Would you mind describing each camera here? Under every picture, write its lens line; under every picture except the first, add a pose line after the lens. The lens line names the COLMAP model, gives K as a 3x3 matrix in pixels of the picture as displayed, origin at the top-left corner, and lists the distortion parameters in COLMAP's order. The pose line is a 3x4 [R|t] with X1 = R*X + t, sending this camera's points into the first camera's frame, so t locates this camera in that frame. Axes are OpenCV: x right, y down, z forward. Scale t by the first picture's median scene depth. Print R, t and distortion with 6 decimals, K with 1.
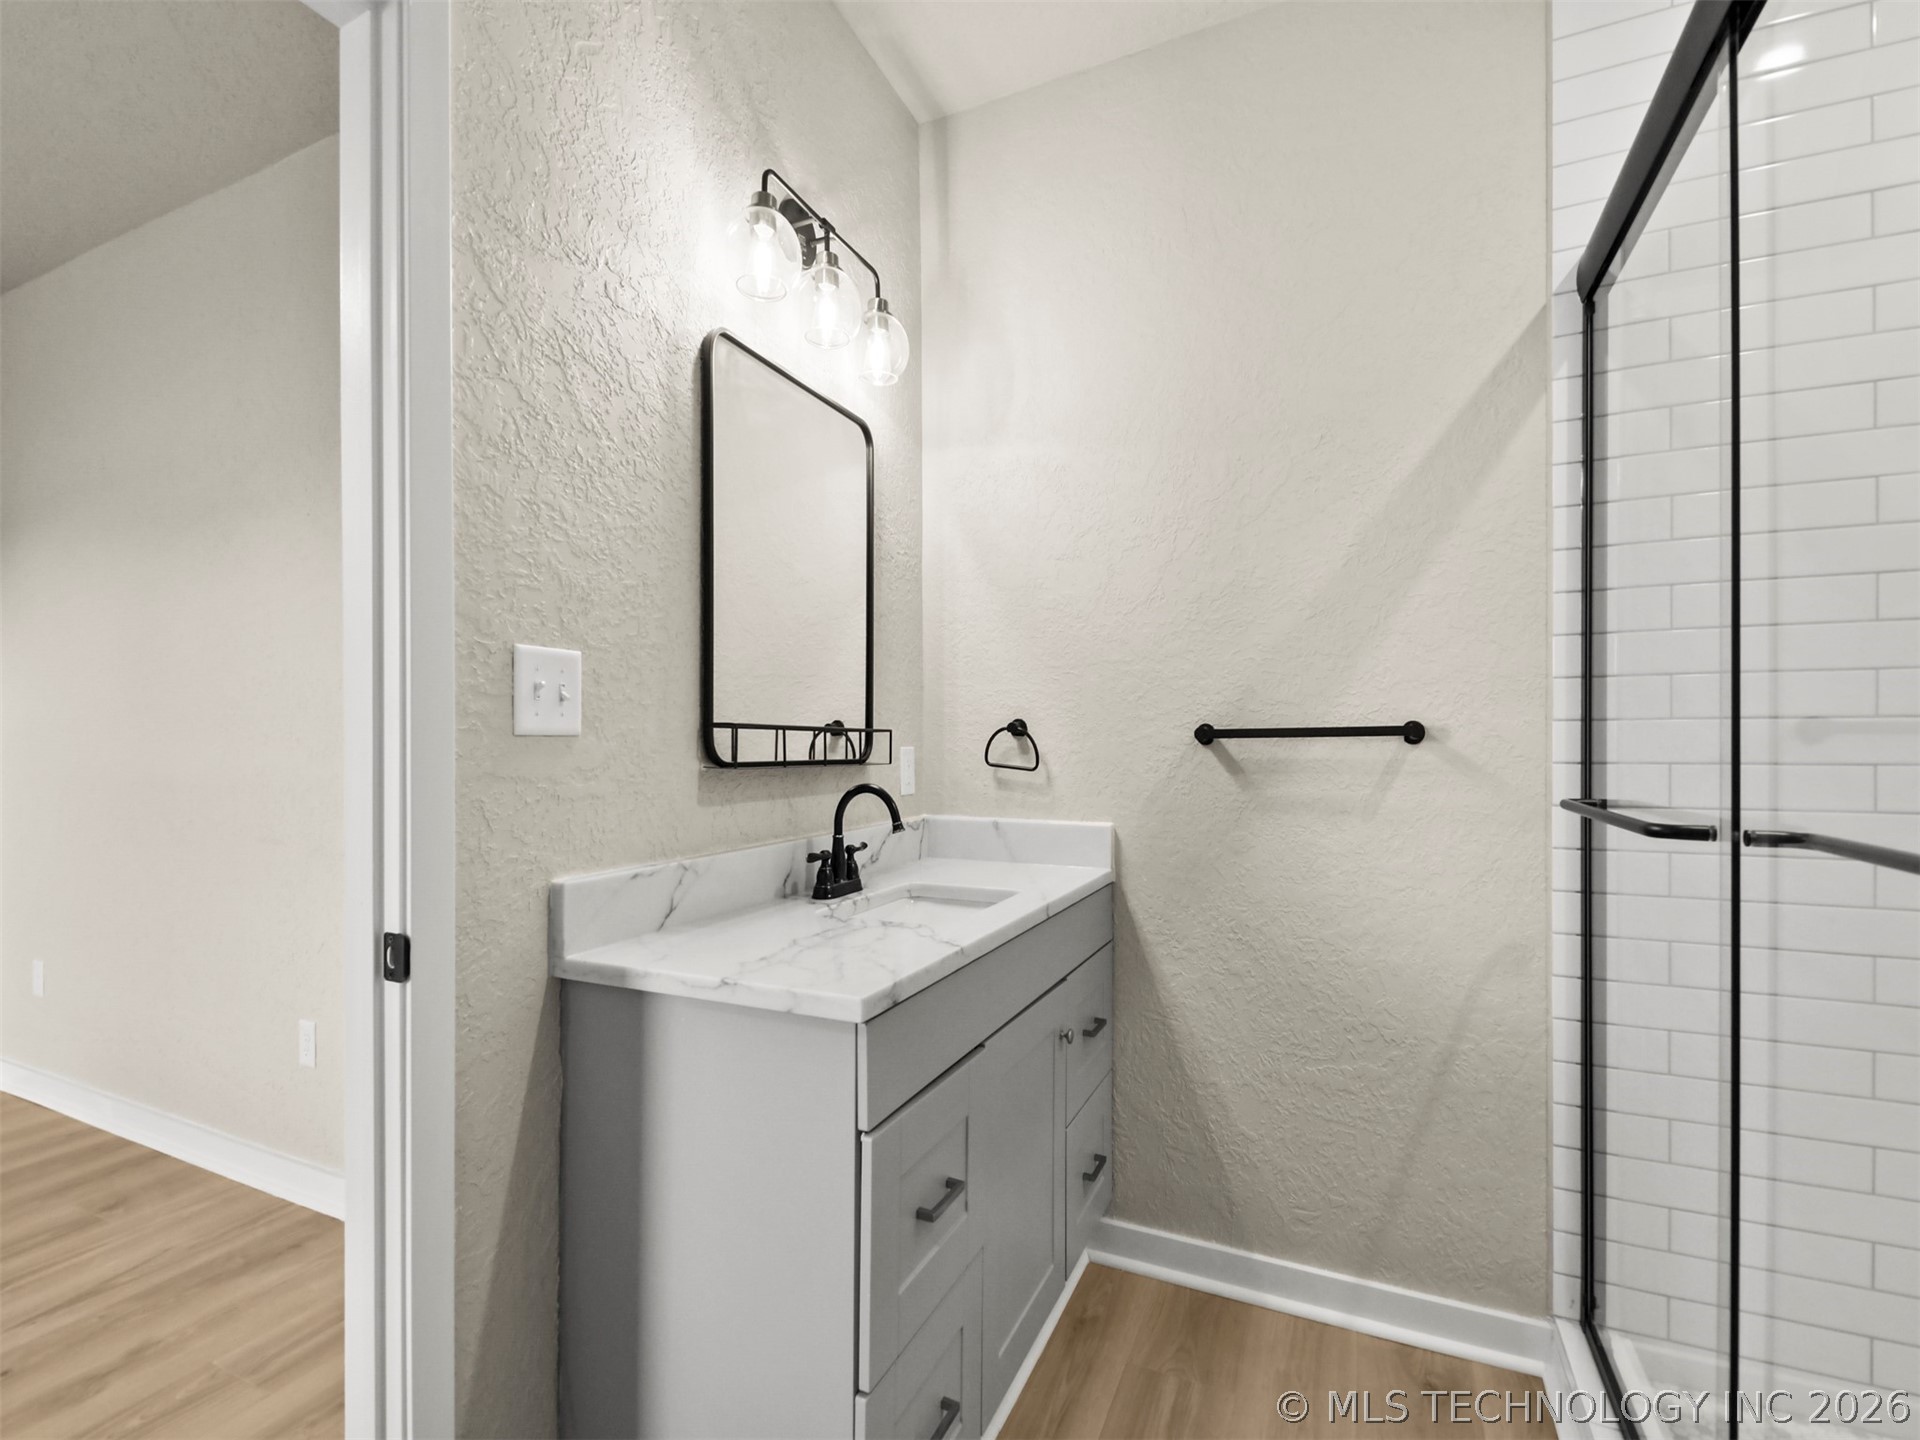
lens RADIAL K [[895.1, 0, 960.1], [0, 895.1, 748.4], [0, 0, 1]] dist [0.024307, -0.000091]
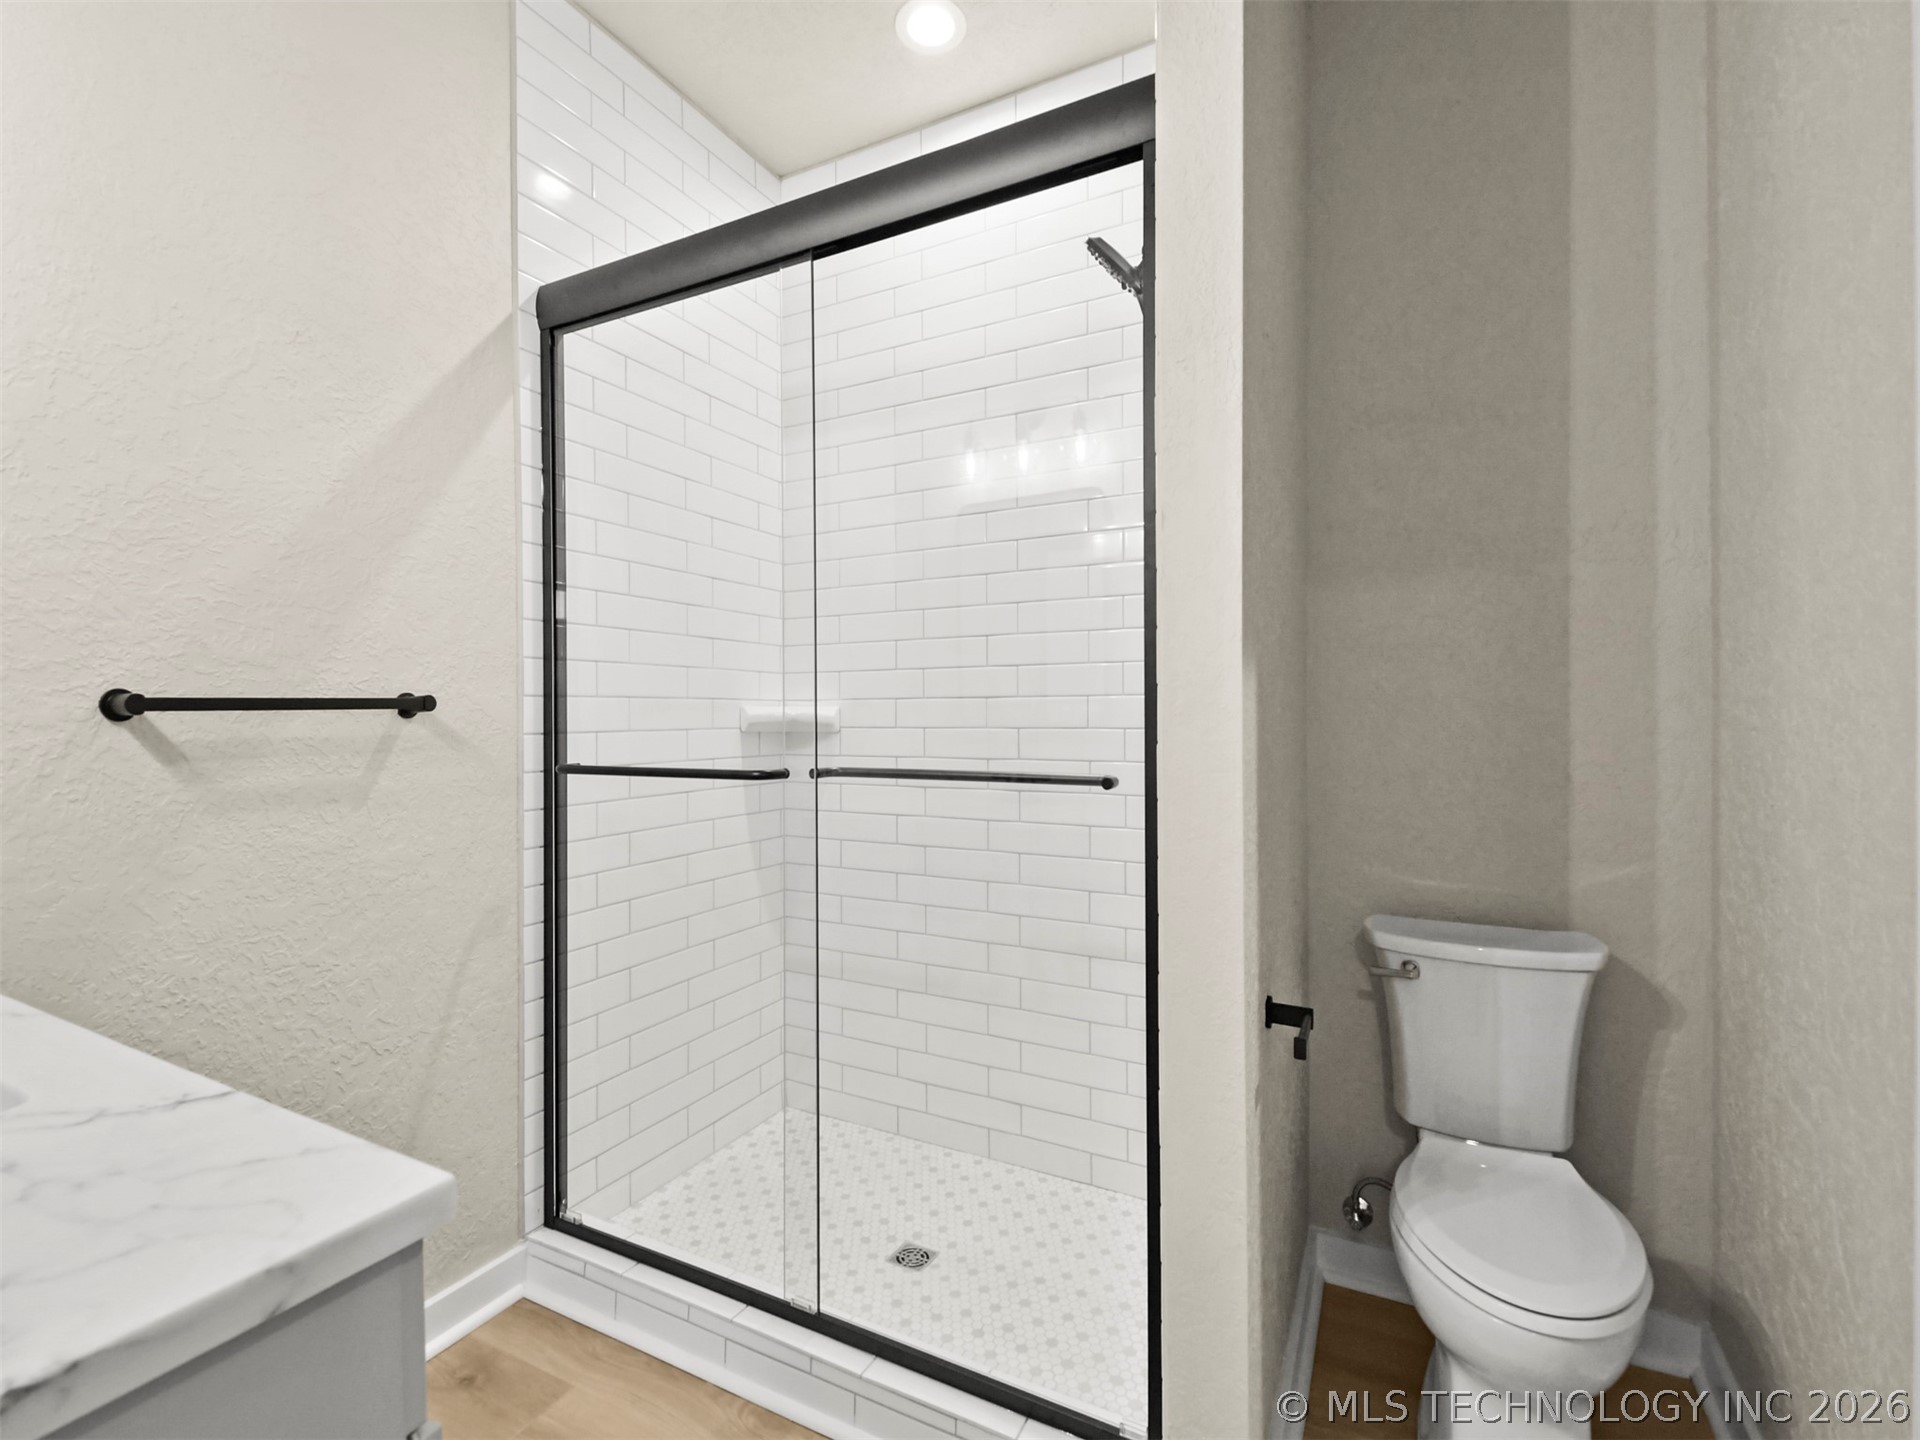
lens RADIAL K [[891.4, 0, 968.3], [0, 891.4, 724.6], [0, 0, 1]] dist [0.023008, -0.000713]
pose [[0.027029, -0.011755, 0.999566, -0.429056], [0.012696, 0.999854, 0.011415, -0.001483], [-0.999554, 0.012382, 0.027174, 0.432303]]
